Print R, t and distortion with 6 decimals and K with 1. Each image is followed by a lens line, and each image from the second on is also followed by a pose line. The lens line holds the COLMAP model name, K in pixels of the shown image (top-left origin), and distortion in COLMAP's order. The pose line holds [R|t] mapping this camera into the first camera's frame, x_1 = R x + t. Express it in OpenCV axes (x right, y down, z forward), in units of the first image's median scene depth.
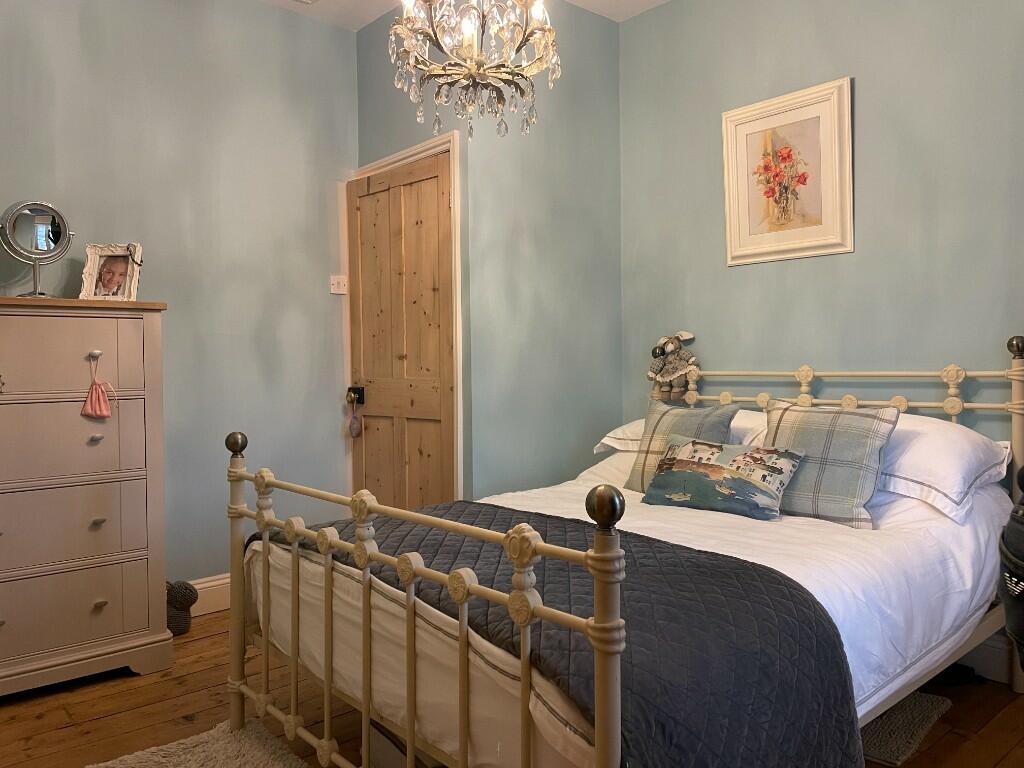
lens RADIAL K [[773.3, 0, 513.0], [0, 773.3, 356.4], [0, 0, 1]] dist [0.105350, -0.143797]
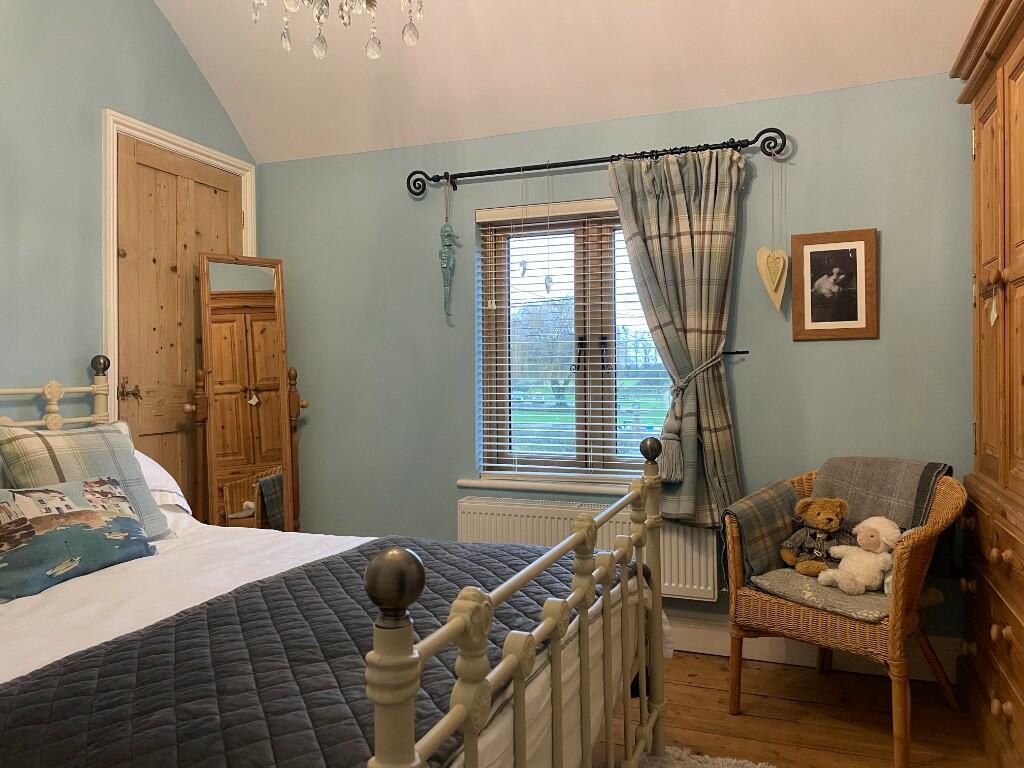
lens RADIAL K [[771.0, 0, 512.1], [0, 771.0, 367.3], [0, 0, 1]] dist [0.007747, 0.003822]
pose [[-0.465233, 0.027235, 0.884769, -0.506304], [0.005730, 0.999598, -0.027757, 0.020826], [-0.885170, -0.007844, -0.465202, 0.836529]]
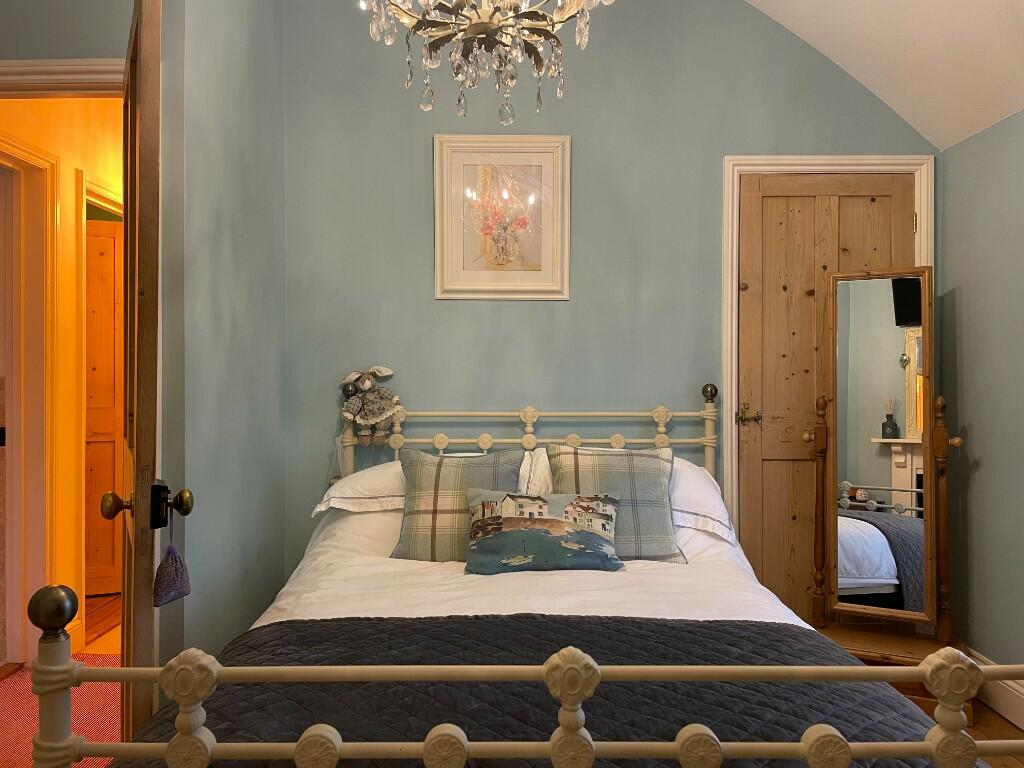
lens RADIAL K [[753.3, 0, 515.3], [0, 753.3, 370.1], [0, 0, 1]] dist [0.095947, -0.126882]
pose [[0.661947, 0.023351, 0.749187, -0.382391], [-0.016837, 0.999726, -0.016284, -0.019587], [-0.749362, -0.001835, 0.662159, 0.370844]]
